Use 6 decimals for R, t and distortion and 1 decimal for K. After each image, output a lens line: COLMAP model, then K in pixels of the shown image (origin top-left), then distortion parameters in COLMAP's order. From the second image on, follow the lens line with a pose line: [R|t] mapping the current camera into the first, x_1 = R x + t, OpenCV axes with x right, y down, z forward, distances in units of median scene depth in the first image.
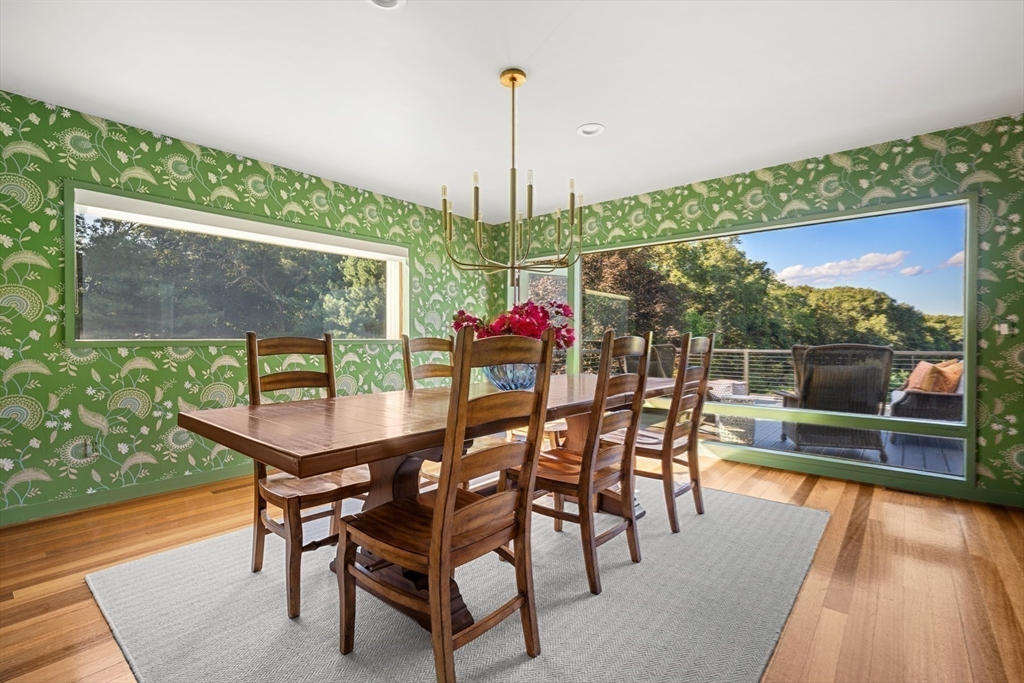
lens RADIAL K [[465.2, 0, 512.0], [0, 465.2, 341.5], [0, 0, 1]] dist [-0.000689, -0.000028]
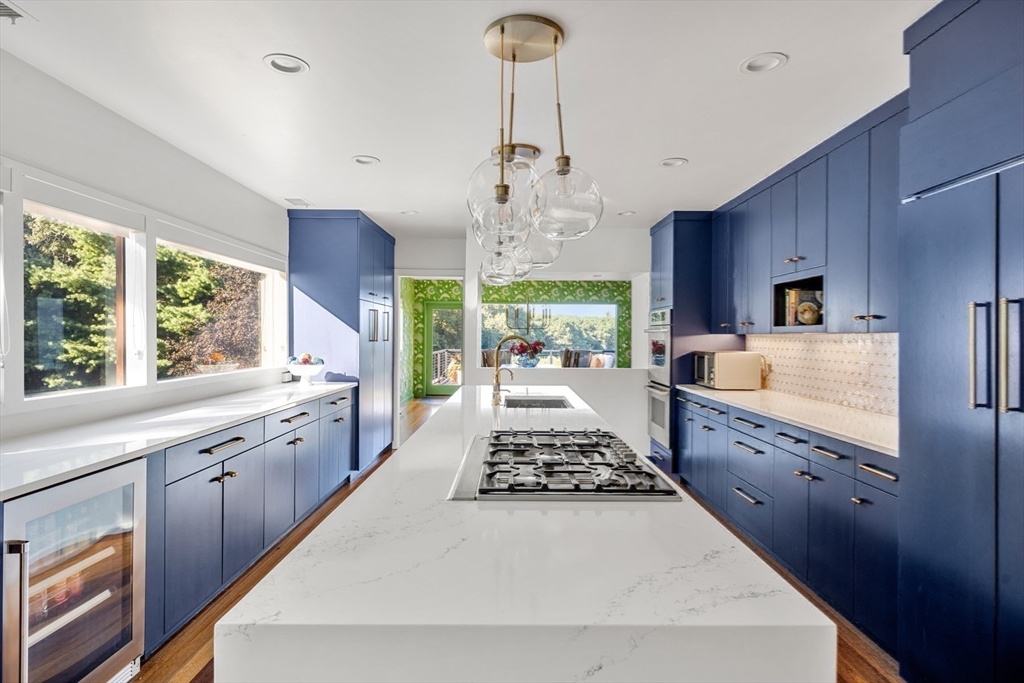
lens RADIAL K [[552.2, 0, 508.8], [0, 552.2, 338.3], [0, 0, 1]] dist [-0.000404, -0.000122]
pose [[0.768293, -0.001050, 0.640097, -0.597391], [-0.002187, 0.999989, 0.004265, -0.026556], [-0.640094, -0.004677, 0.768282, -0.426086]]
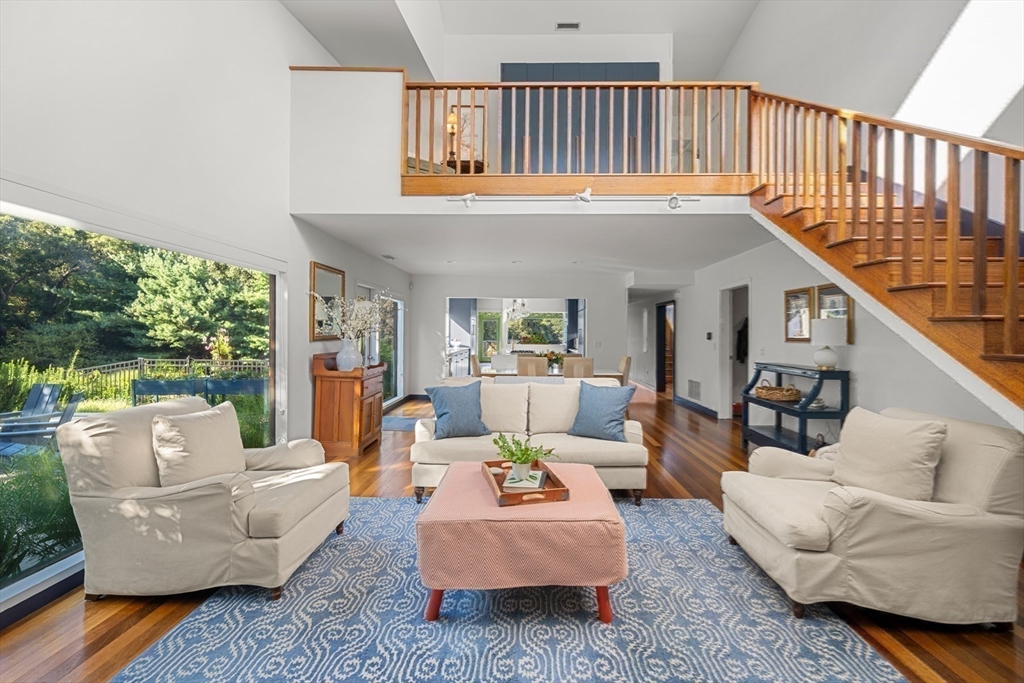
lens RADIAL K [[445.3, 0, 511.0], [0, 445.3, 328.9], [0, 0, 1]] dist [-0.001983, -0.000300]
pose [[0.786341, 0.009921, 0.617713, -1.071653], [-0.004374, 0.999935, -0.010491, -0.026711], [-0.617777, 0.005548, 0.786333, -1.026018]]
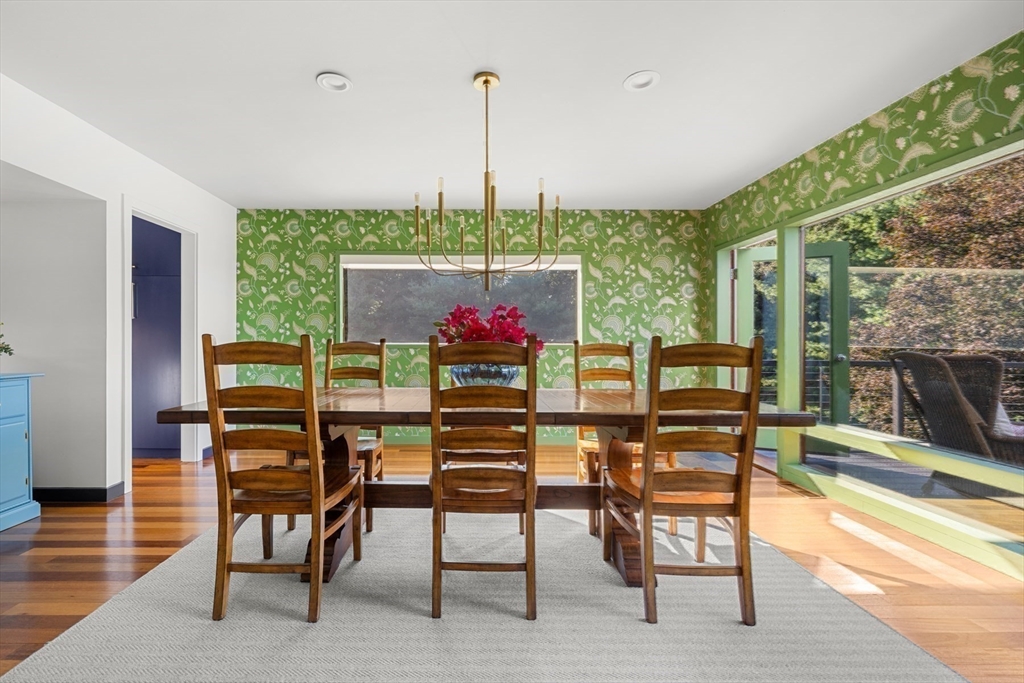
lens RADIAL K [[486.9, 0, 584.7], [0, 486.9, 344.5], [0, 0, 1]] dist [-0.000853, -0.000137]
pose [[0.645548, 0.004384, -0.763707, 0.590646], [-0.007617, 0.999971, -0.000698, -0.003895], [0.763682, 0.006268, 0.645563, 0.314089]]
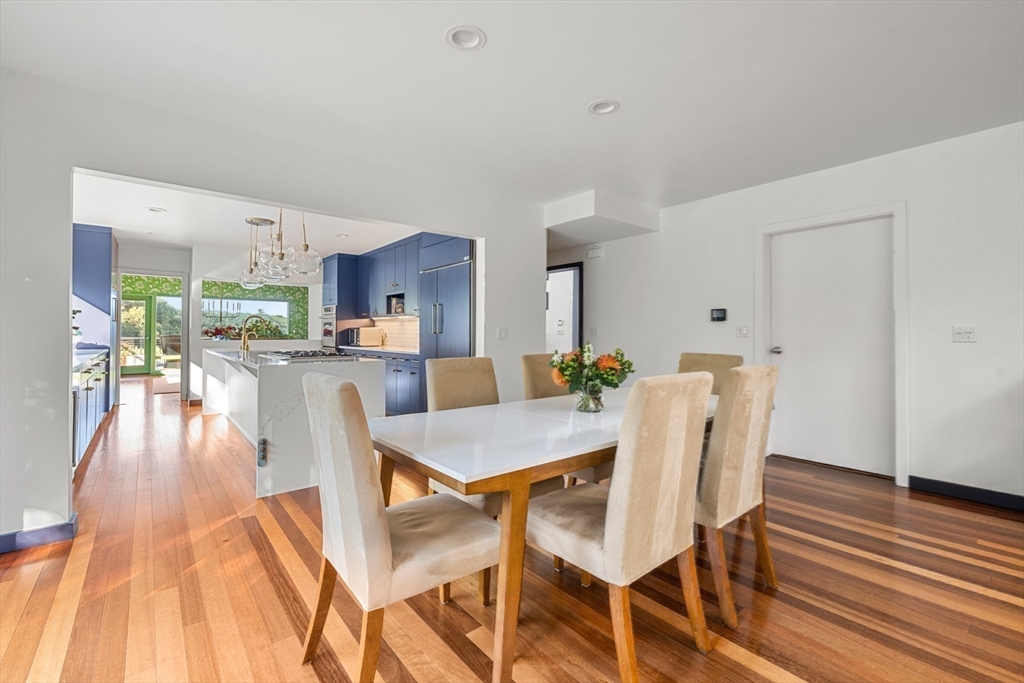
lens RADIAL K [[445.3, 0, 511.0], [0, 445.3, 328.9], [0, 0, 1]] dist [-0.001983, -0.000300]
pose [[0.182897, 0.006466, 0.983111, -0.838745], [-0.001848, 0.999979, -0.006233, -0.008073], [-0.983130, -0.000676, 0.182905, -0.557435]]
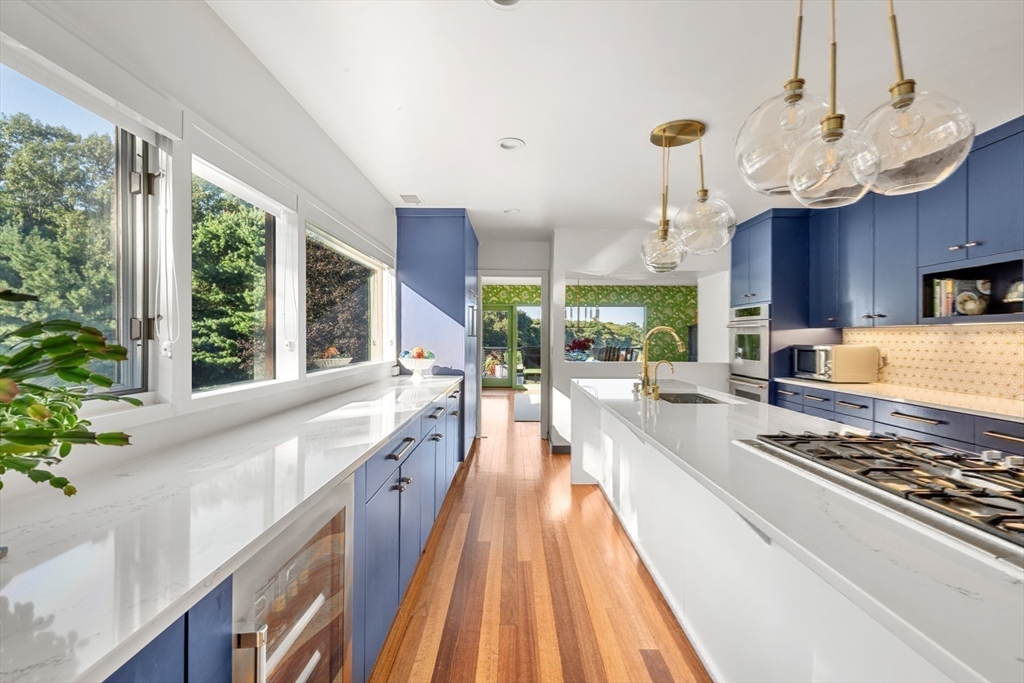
lens RADIAL K [[456.6, 0, 509.3], [0, 456.6, 338.0], [0, 0, 1]] dist [-0.002220, 0.000203]
pose [[0.770759, -0.000957, 0.637126, -0.620127], [-0.000125, 0.999999, 0.001653, -0.020571], [-0.637126, -0.001354, 0.770758, -0.313094]]
